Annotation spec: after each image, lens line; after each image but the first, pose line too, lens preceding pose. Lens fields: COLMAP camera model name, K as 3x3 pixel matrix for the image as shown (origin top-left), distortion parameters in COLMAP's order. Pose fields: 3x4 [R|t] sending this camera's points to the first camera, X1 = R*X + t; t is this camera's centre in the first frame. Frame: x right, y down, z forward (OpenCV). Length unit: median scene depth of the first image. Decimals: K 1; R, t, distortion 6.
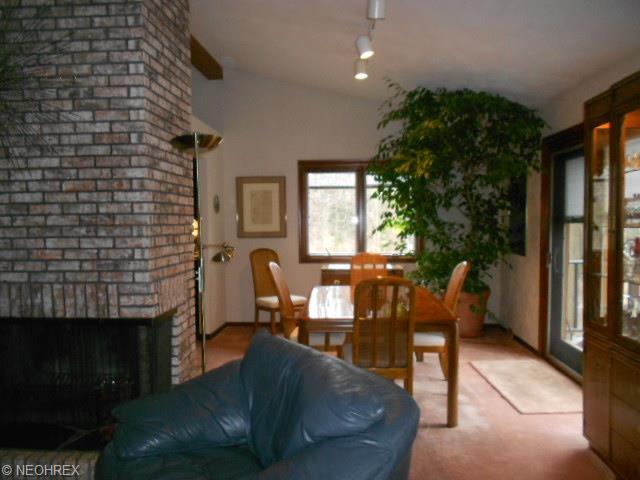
lens RADIAL K [[506.4, 0, 320.0], [0, 506.4, 240.0], [0, 0, 1]] dist [-0.006810, -0.008133]
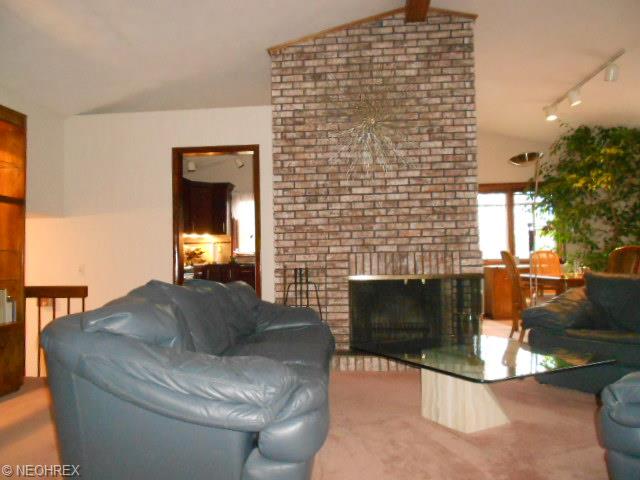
lens RADIAL K [[506.4, 0, 320.0], [0, 506.4, 240.0], [0, 0, 1]] dist [-0.006810, -0.008133]
pose [[0.999865, -0.010560, -0.012555, -0.803985], [0.009490, 0.996552, -0.082429, 0.175236], [0.013382, 0.082299, 0.996518, -0.539479]]
